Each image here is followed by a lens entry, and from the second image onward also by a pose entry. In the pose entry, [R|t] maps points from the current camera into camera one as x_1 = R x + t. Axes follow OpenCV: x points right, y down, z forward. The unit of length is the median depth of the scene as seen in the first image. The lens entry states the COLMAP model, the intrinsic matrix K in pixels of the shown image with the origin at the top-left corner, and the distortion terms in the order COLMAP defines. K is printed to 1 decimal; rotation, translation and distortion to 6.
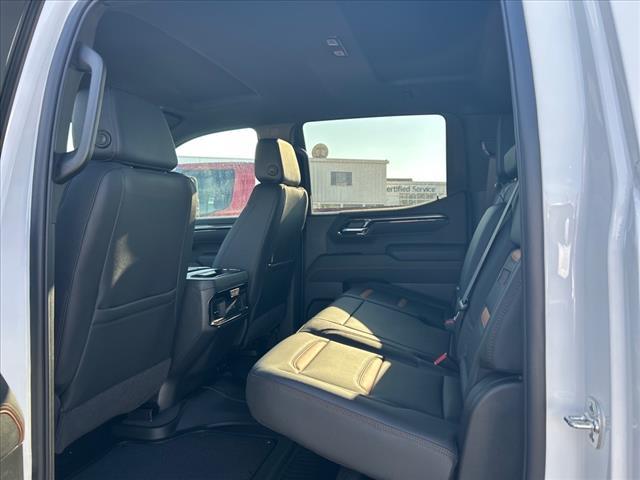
lens RADIAL K [[473.4, 0, 320.0], [0, 473.4, 240.0], [0, 0, 1]] dist [0.006888, 0.006658]
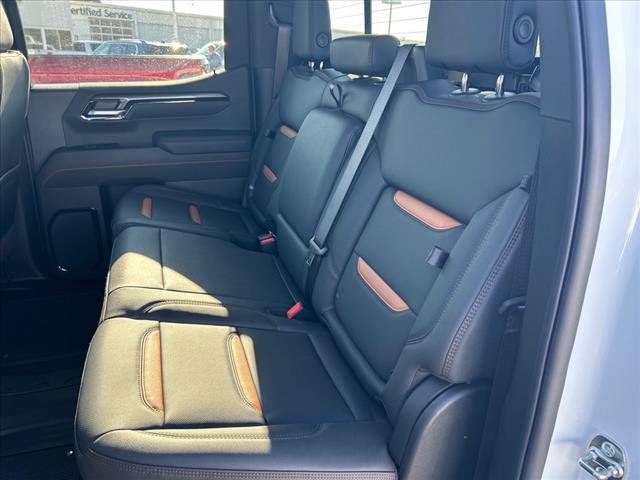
lens RADIAL K [[473.4, 0, 320.0], [0, 473.4, 240.0], [0, 0, 1]] dist [0.006888, 0.006658]
pose [[0.830697, -0.163493, 0.532177, -0.078842], [-0.018842, 0.947103, 0.320376, -0.080267], [-0.556406, -0.276163, 0.783675, 0.189207]]
